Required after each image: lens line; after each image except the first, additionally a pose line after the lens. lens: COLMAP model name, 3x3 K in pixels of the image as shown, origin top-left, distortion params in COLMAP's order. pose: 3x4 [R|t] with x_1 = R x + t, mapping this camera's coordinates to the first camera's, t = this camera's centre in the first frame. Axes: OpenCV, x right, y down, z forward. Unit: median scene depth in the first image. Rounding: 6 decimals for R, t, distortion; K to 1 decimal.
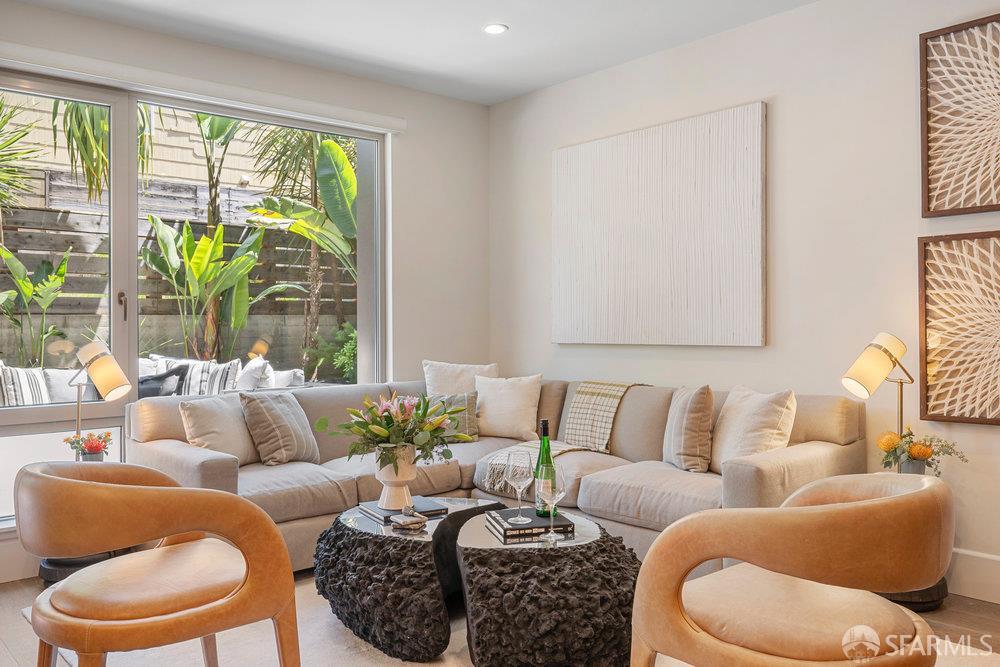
lens RADIAL K [[808.6, 0, 479.7], [0, 808.6, 331.7], [0, 0, 1]] dist [-0.008815, 0.002063]
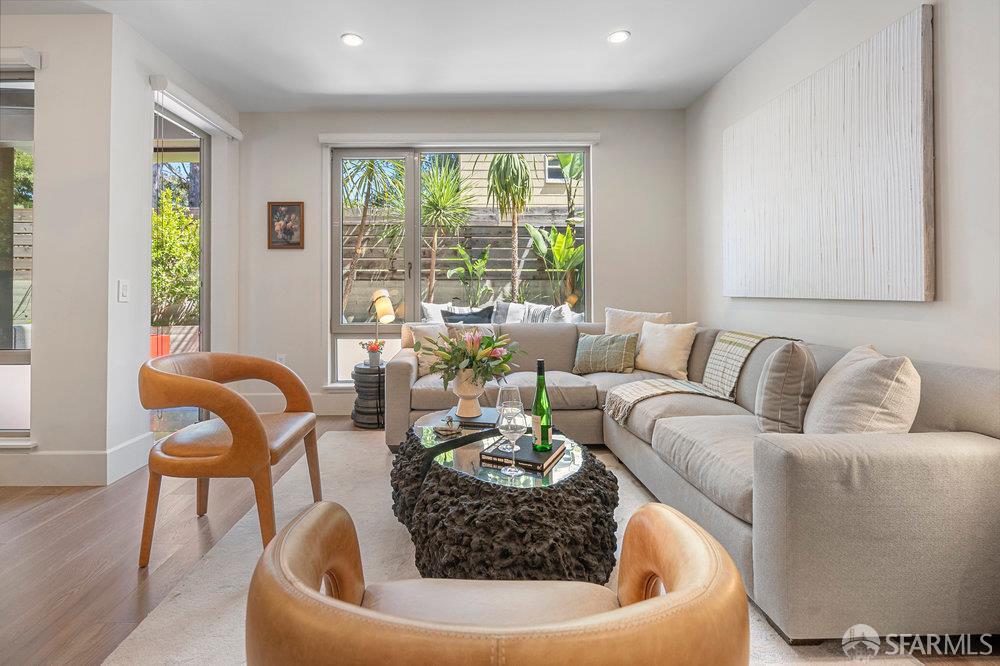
lens RADIAL K [[445.5, 0, 464.0], [0, 445.5, 287.0], [0, 0, 1]] dist [-0.001043, -0.000346]
pose [[0.754940, 0.001916, -0.655791, 0.342161], [-0.010706, 0.999898, -0.009404, 0.014847], [0.655707, 0.014121, 0.754884, 0.414806]]
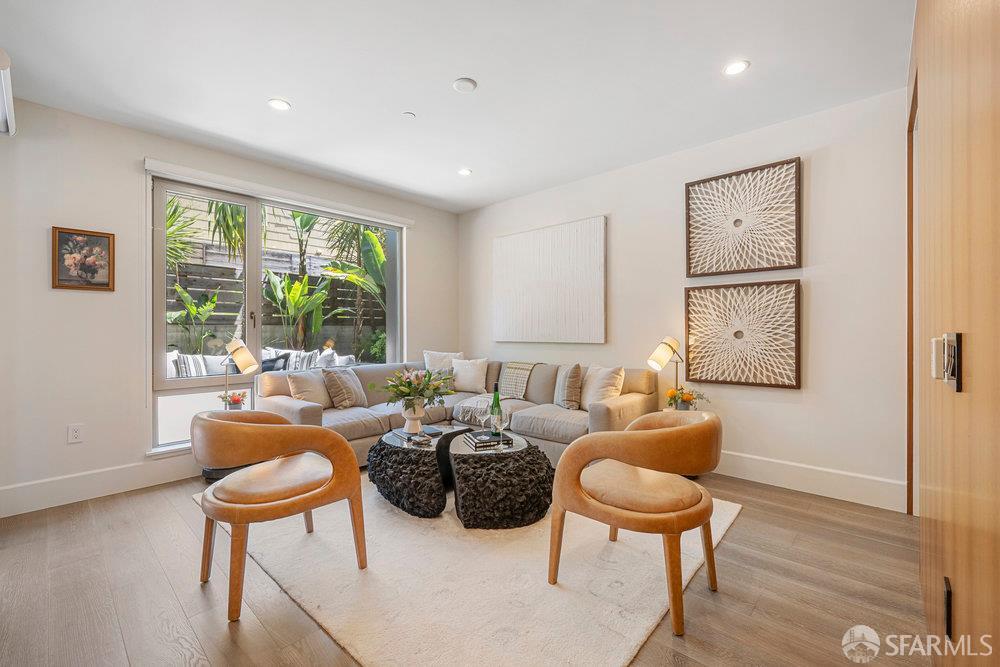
lens RADIAL K [[422.3, 0, 489.1], [0, 422.3, 332.8], [0, 0, 1]] dist [-0.002144, -0.000251]
pose [[0.994459, 0.004267, 0.105042, -0.032520], [-0.003648, 0.999975, -0.006085, 0.000225], [-0.105065, 0.005668, 0.994449, 0.035902]]
